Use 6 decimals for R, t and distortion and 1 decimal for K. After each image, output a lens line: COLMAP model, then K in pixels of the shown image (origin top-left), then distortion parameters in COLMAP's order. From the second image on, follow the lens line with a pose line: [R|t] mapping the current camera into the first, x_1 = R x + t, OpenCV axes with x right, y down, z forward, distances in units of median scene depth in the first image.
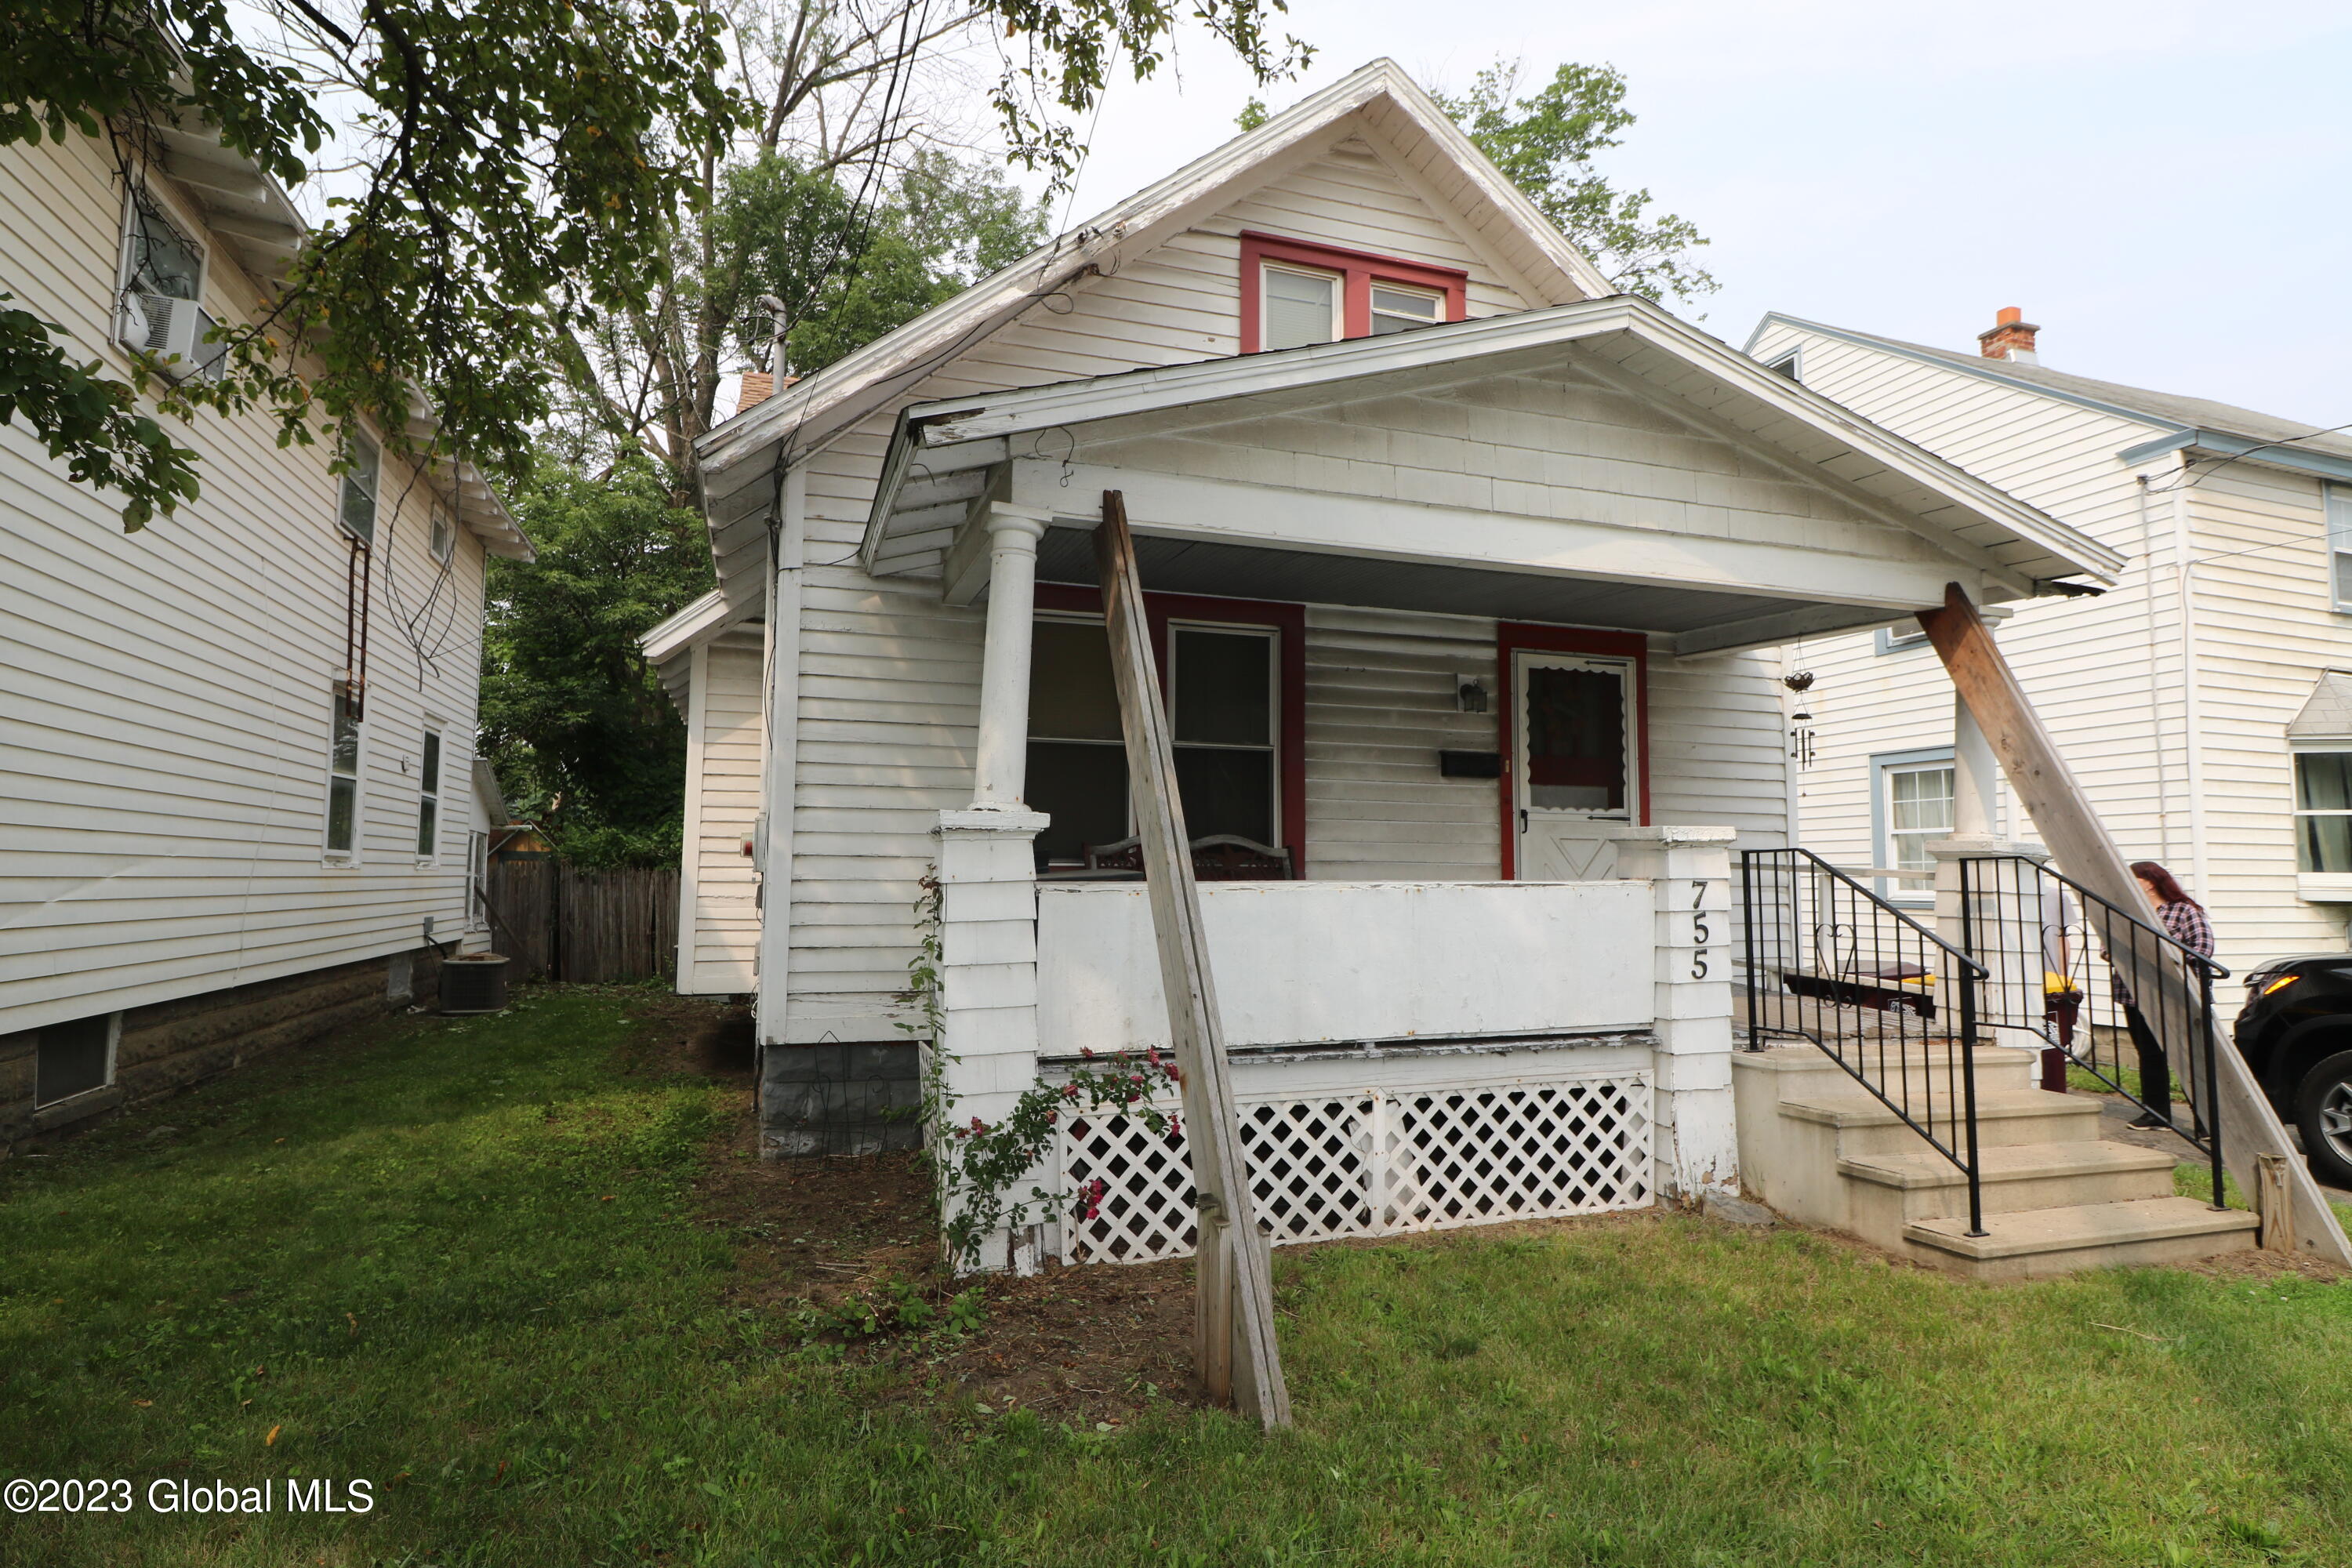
lens RADIAL K [[1219.7, 0, 1177.6], [0, 1219.7, 787.0], [0, 0, 1]] dist [-0.001040, -0.009011]
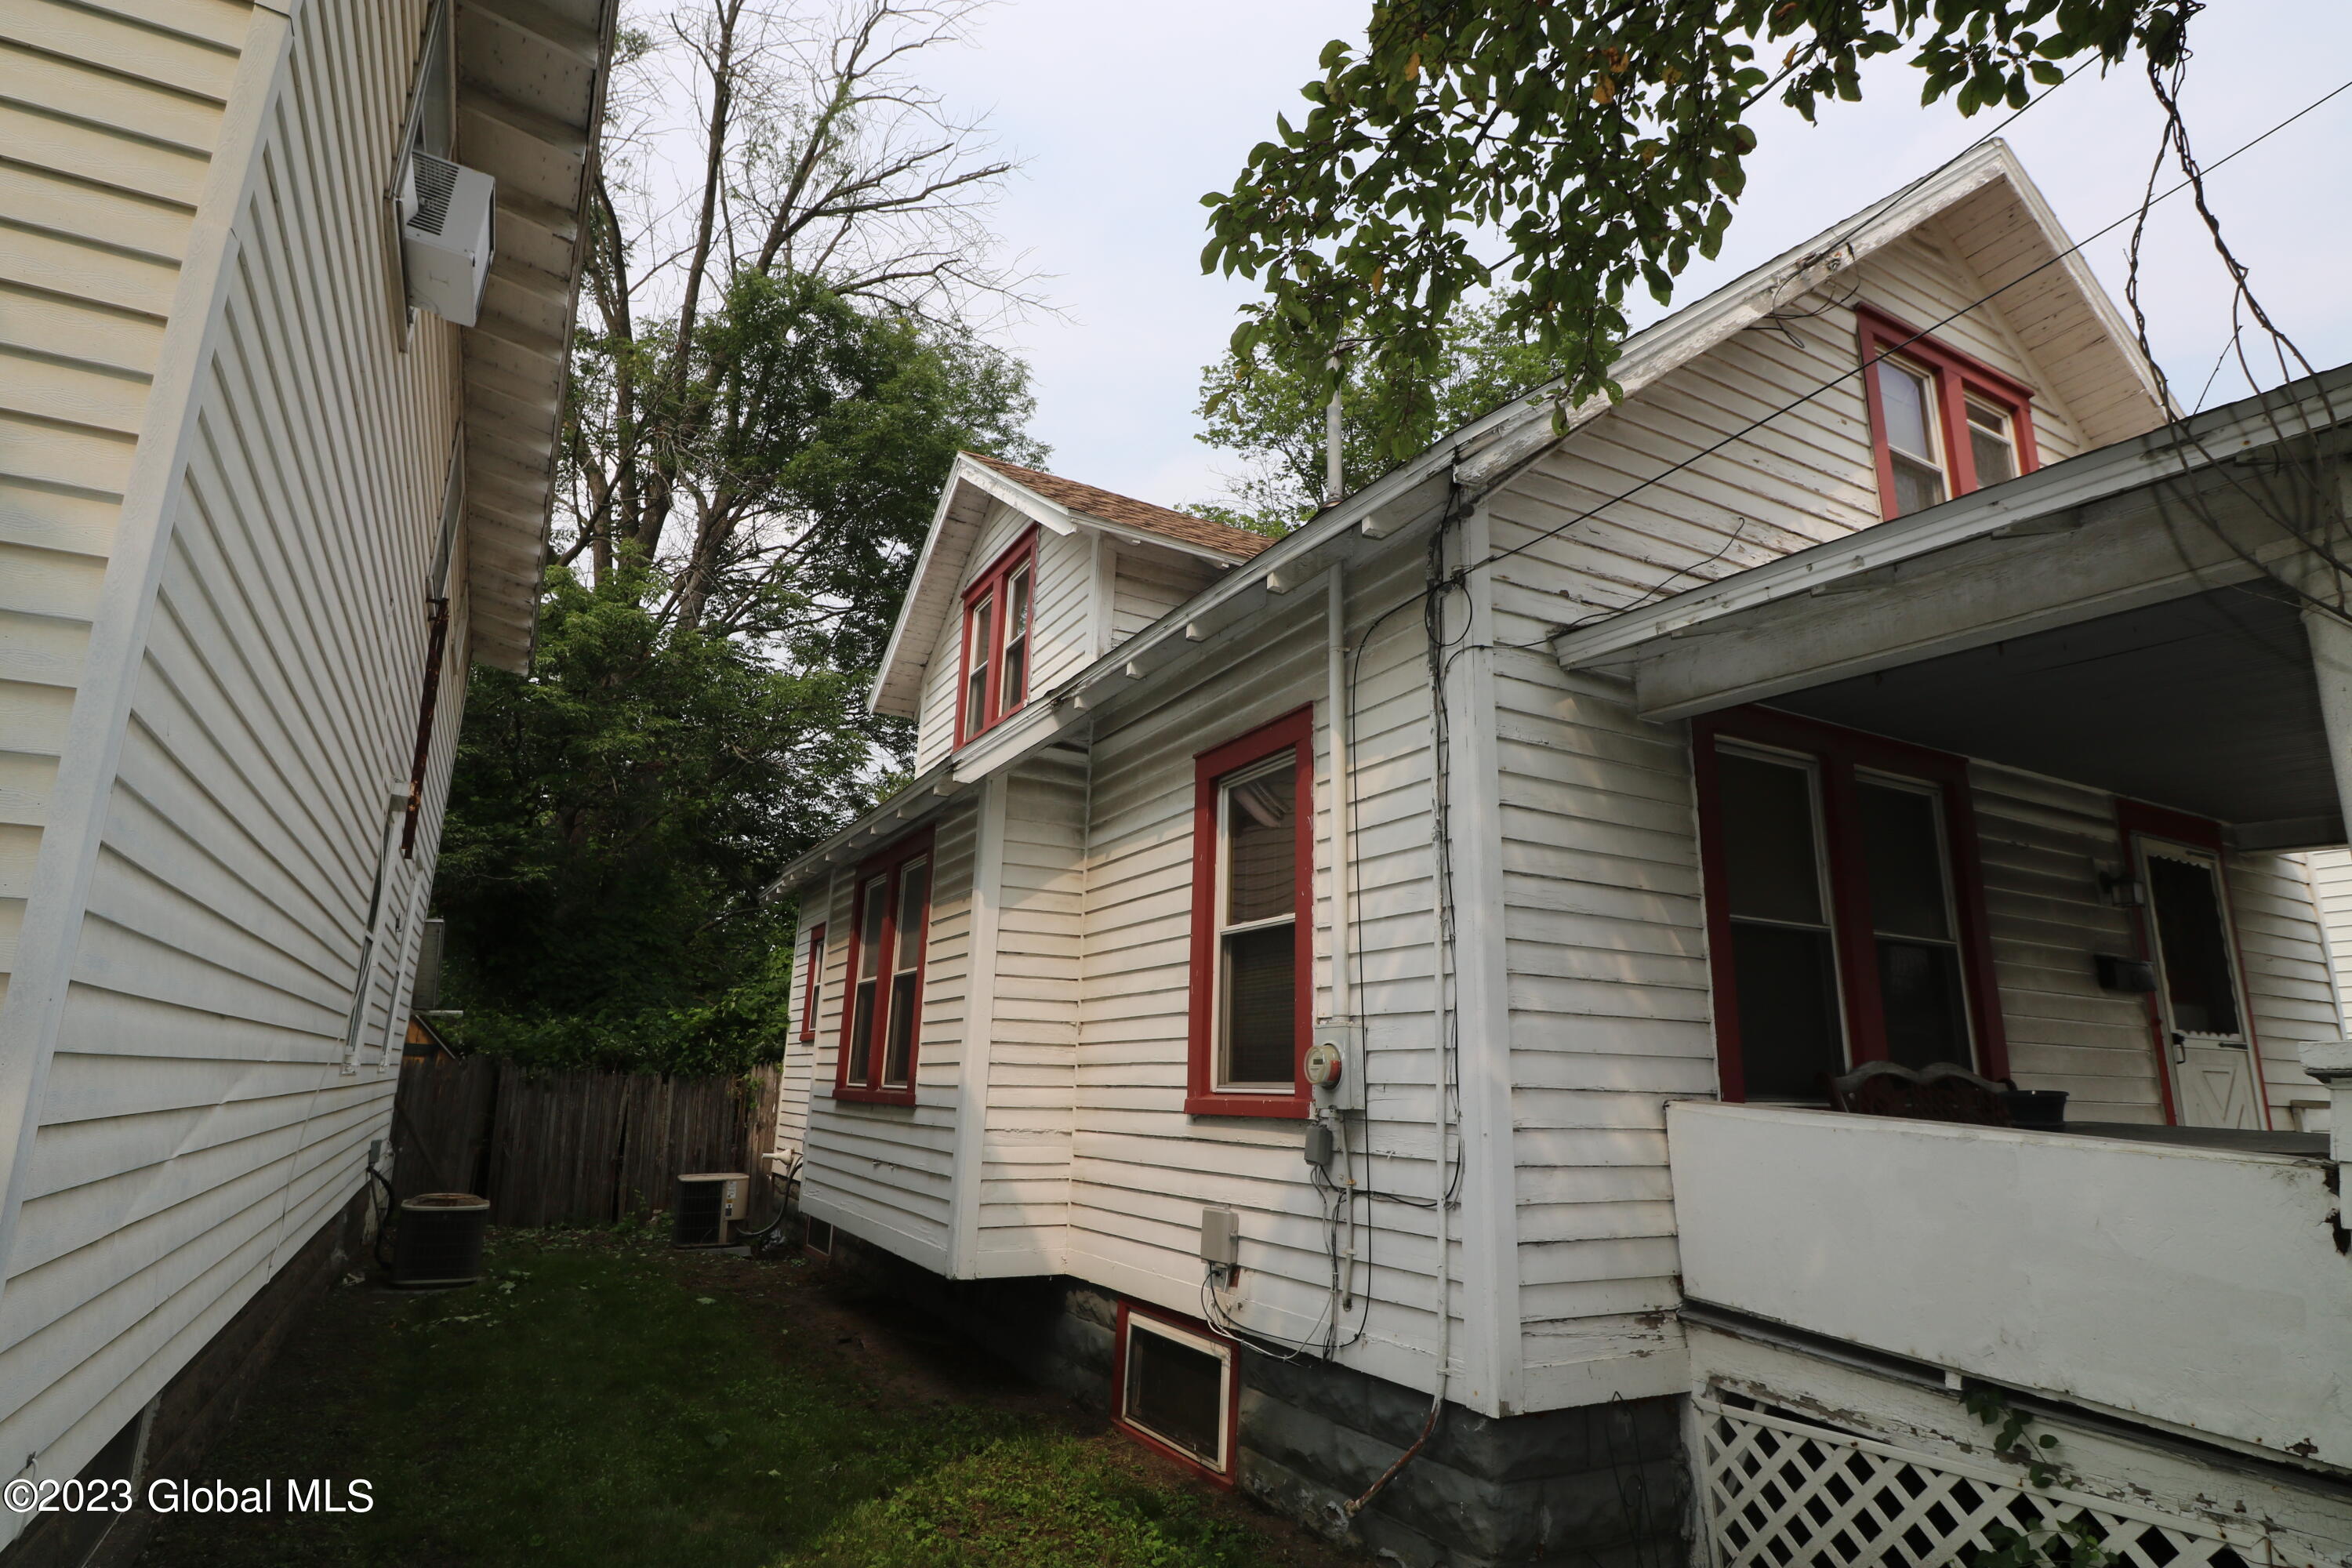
lens RADIAL K [[1219.7, 0, 1166.9], [0, 1219.7, 782.9], [0, 0, 1]] dist [-0.001040, -0.009011]
pose [[0.983383, 0.059549, 0.171497, -0.524548], [-0.030610, 0.985534, -0.166688, 0.009893], [-0.178943, 0.158669, 0.970981, 0.345261]]
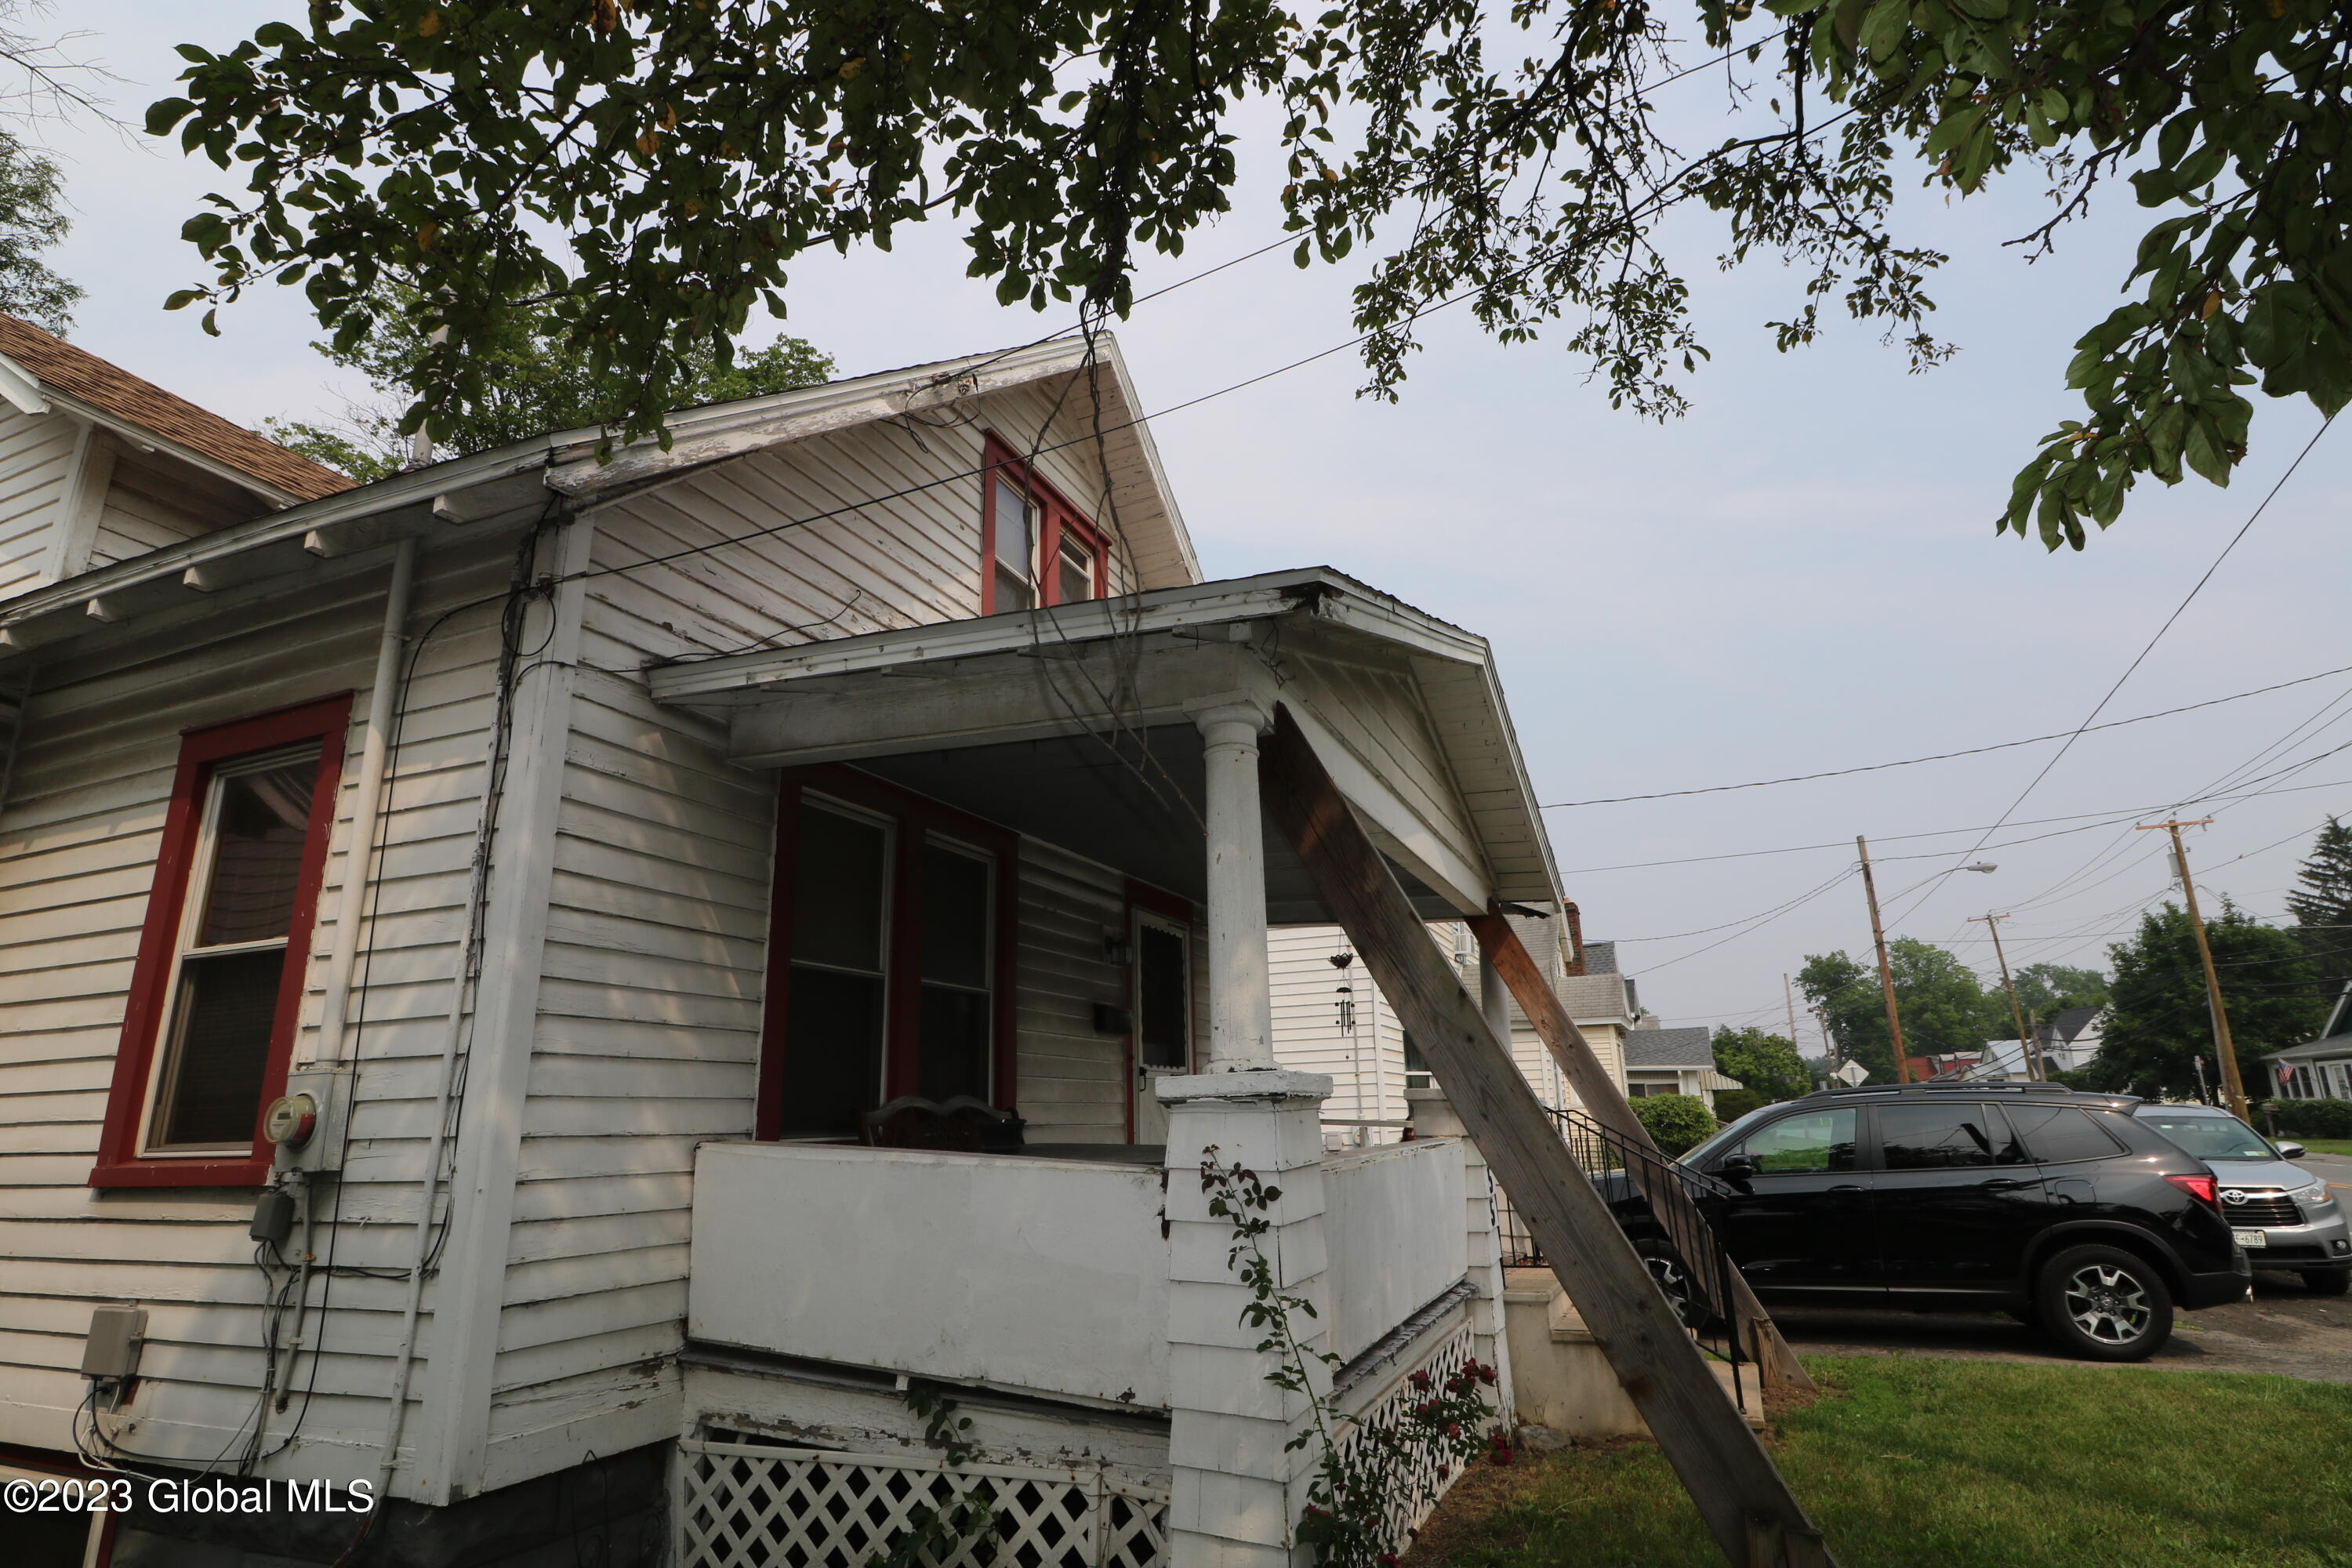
lens RADIAL K [[1219.7, 0, 1179.9], [0, 1219.7, 791.0], [0, 0, 1]] dist [-0.001040, -0.009011]
pose [[0.656656, 0.176678, 0.733204, -0.488266], [-0.030362, 0.977578, -0.208371, 0.004853], [-0.753579, 0.114567, 0.647297, 0.318935]]
